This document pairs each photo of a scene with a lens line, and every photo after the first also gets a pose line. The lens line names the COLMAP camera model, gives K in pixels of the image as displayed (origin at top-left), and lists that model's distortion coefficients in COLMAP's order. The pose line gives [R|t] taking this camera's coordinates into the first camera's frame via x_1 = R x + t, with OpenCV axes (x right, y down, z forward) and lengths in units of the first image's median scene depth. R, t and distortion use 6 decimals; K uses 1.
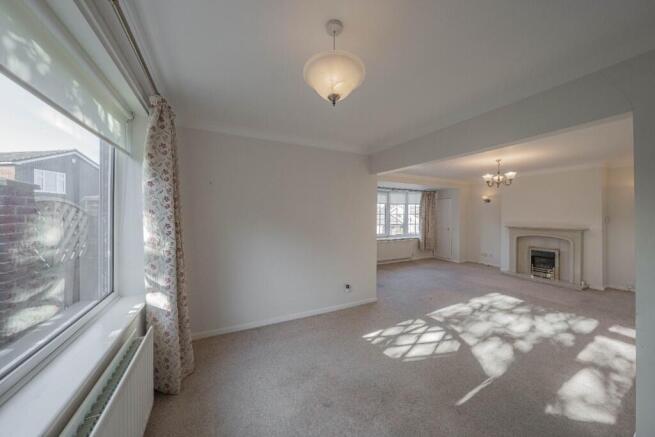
lens RADIAL K [[228.7, 0, 325.0], [0, 228.7, 218.8], [0, 0, 1]] dist [-0.011328, 0.001831]
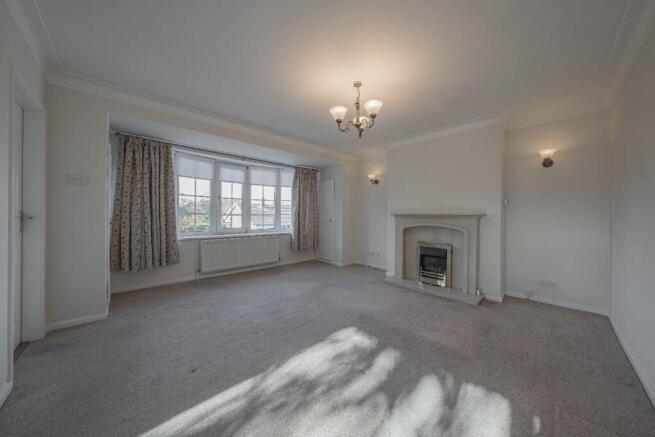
lens RADIAL K [[228.7, 0, 323.6], [0, 228.7, 219.9], [0, 0, 1]] dist [-0.011328, 0.001831]
pose [[0.965511, 0.003105, 0.260342, 0.397652], [-0.004521, 0.999978, 0.004839, 0.047659], [-0.260322, -0.005850, 0.965504, 0.358676]]
